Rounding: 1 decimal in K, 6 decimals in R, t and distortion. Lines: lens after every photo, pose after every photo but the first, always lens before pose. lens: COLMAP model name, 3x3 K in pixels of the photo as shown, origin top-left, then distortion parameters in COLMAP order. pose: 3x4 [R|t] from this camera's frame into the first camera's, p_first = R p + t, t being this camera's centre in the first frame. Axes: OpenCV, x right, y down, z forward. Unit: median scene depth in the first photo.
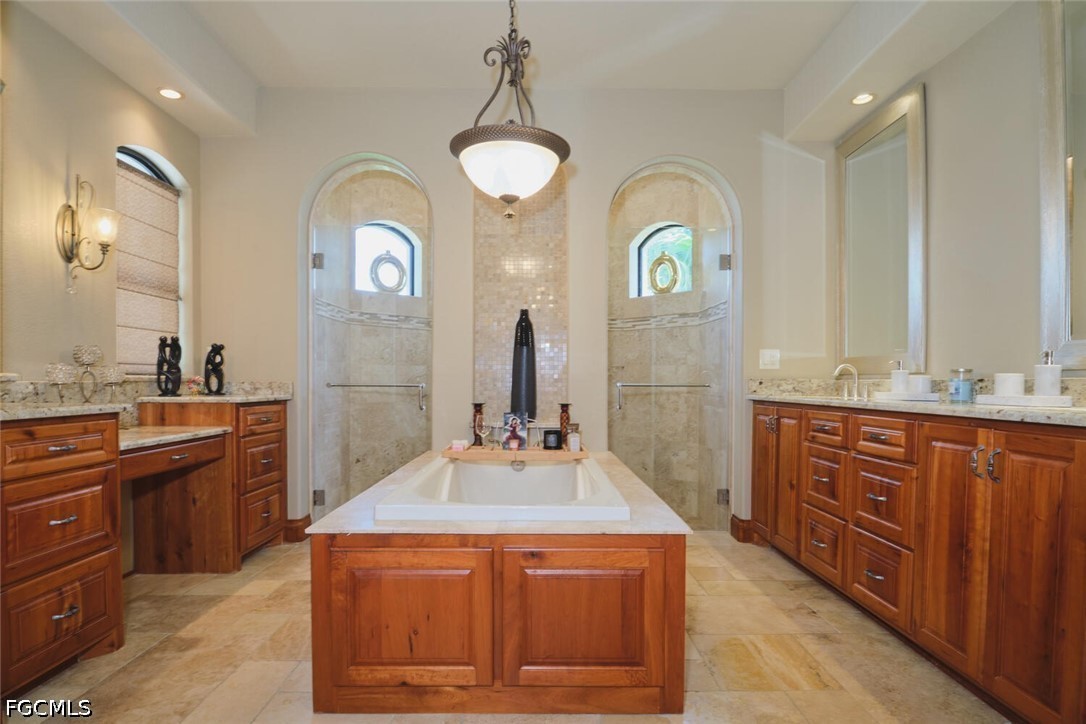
lens RADIAL K [[562.8, 0, 538.7], [0, 562.8, 370.8], [0, 0, 1]] dist [-0.001367, -0.016148]
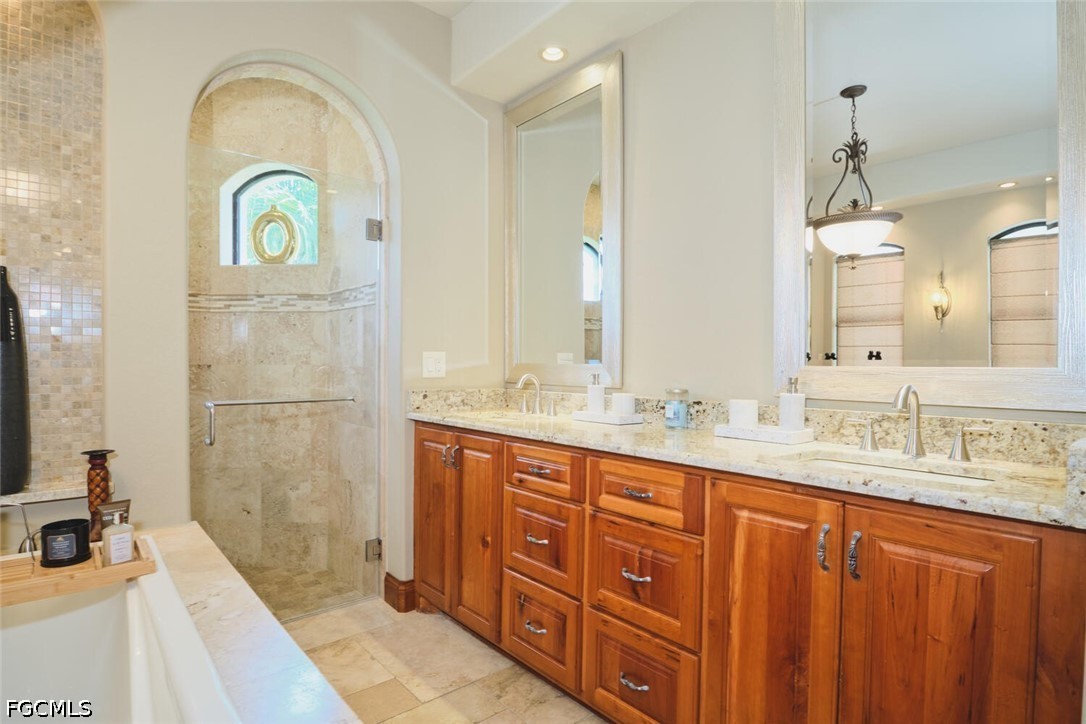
lens RADIAL K [[554.8, 0, 543.1], [0, 554.8, 366.7], [0, 0, 1]] dist [-0.021288, -0.001521]
pose [[0.755055, -0.009107, 0.655599, 0.026354], [-0.010950, 0.999589, 0.026497, -0.040592], [-0.655571, -0.027186, 0.754644, 0.340564]]
